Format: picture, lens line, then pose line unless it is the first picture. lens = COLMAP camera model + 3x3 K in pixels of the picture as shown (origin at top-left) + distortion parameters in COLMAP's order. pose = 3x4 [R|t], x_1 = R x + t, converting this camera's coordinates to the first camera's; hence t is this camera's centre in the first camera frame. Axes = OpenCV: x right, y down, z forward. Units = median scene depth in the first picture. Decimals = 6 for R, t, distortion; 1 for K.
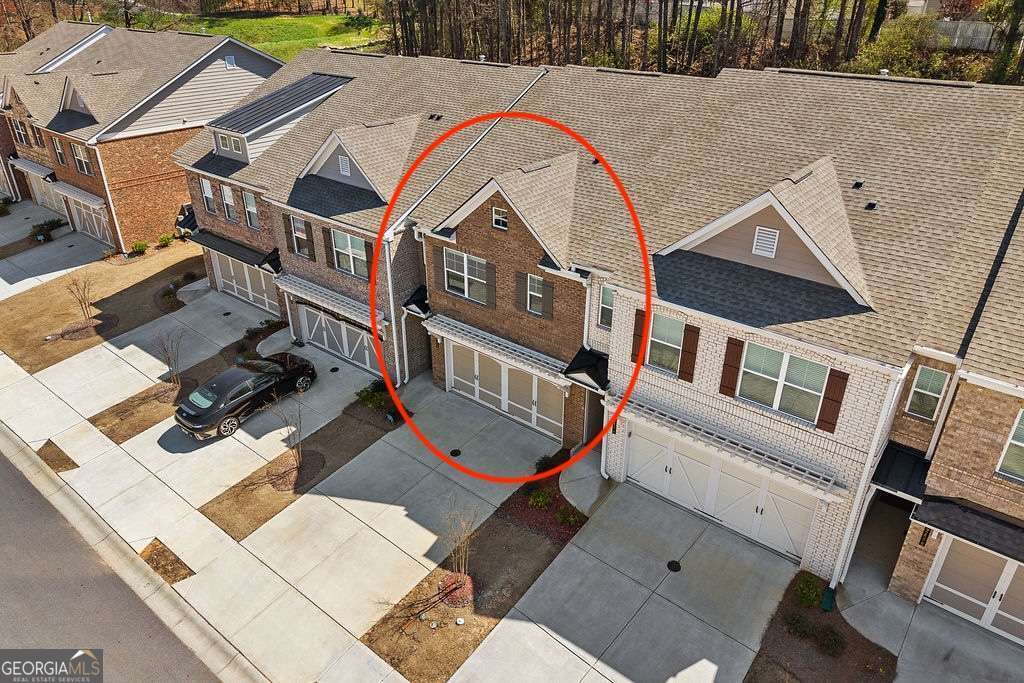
lens RADIAL K [[684.8, 0, 516.9], [0, 684.8, 324.8], [0, 0, 1]] dist [0.011404, -0.004248]
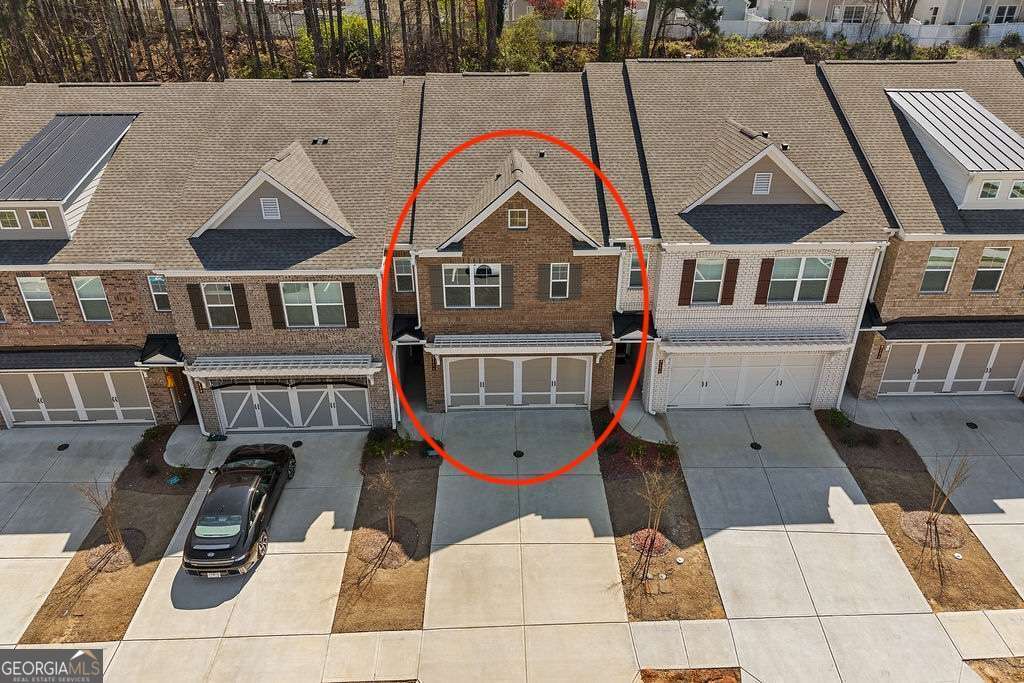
lens RADIAL K [[684.8, 0, 516.9], [0, 684.8, 324.8], [0, 0, 1]] dist [0.011404, -0.004248]
pose [[0.763367, -0.288623, 0.577899, -0.621764], [0.296911, 0.951299, 0.082912, -0.081016], [-0.573685, 0.108292, 0.811886, 0.150415]]
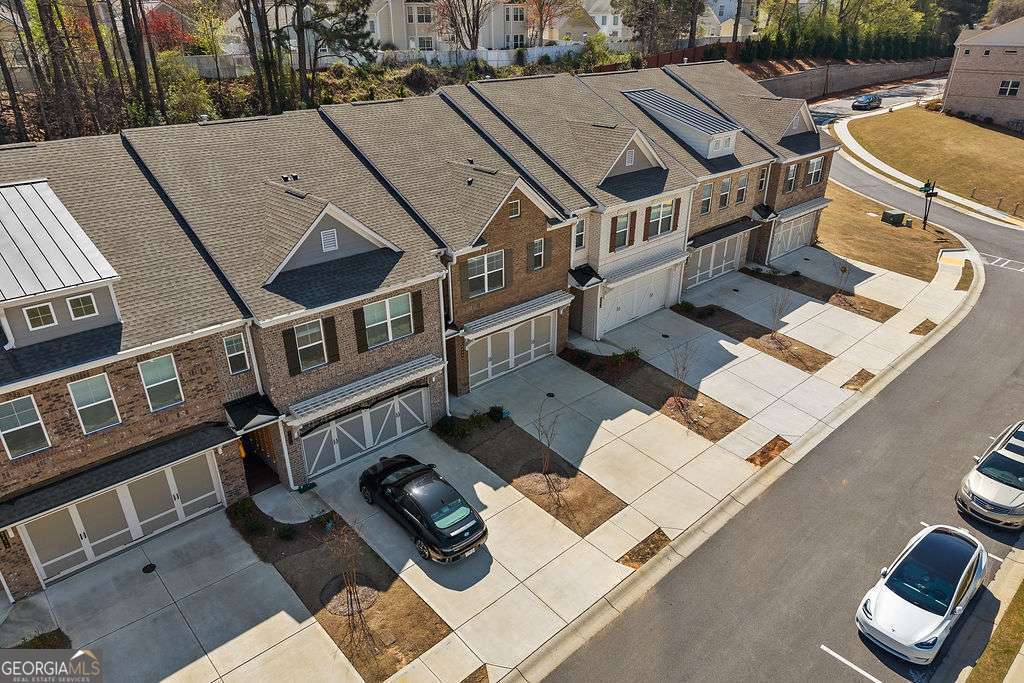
lens RADIAL K [[685.4, 0, 509.1], [0, 685.4, 368.7], [0, 0, 1]] dist [0.006210, -0.003333]
pose [[0.144982, -0.454255, 0.878995, -1.201794], [0.455137, 0.819430, 0.348403, -0.334839], [-0.878539, 0.349551, 0.325551, 0.628855]]
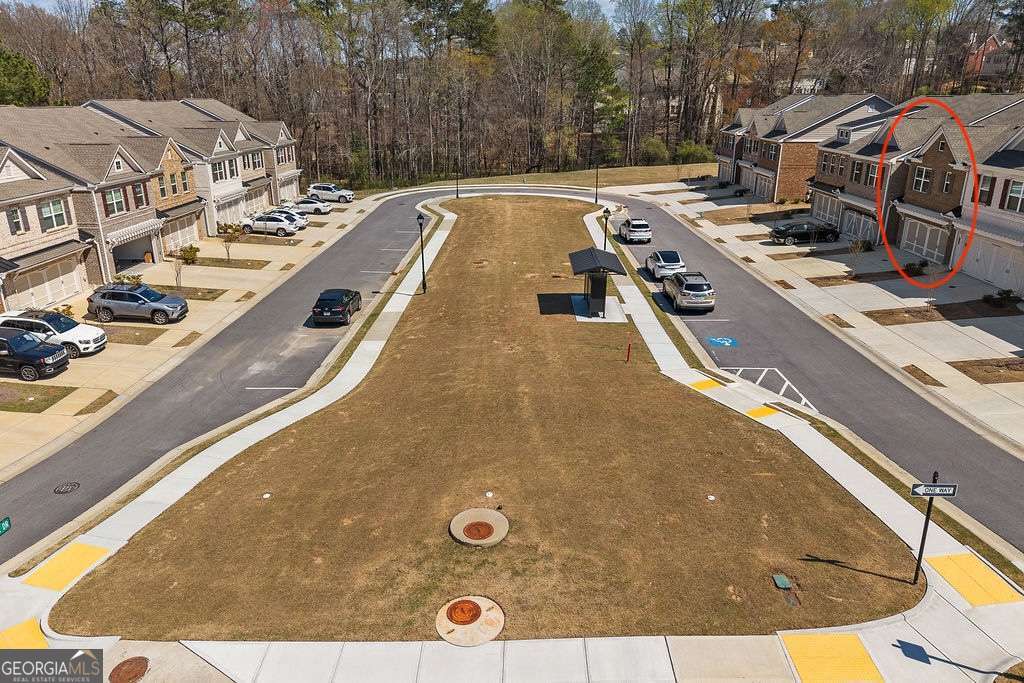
lens RADIAL K [[684.8, 0, 516.9], [0, 684.8, 324.8], [0, 0, 1]] dist [0.011404, -0.004248]
pose [[0.611063, 0.249890, -0.751104, 0.831561], [-0.359507, 0.932970, 0.017918, 0.728043], [0.705235, 0.259078, 0.659941, -1.093025]]
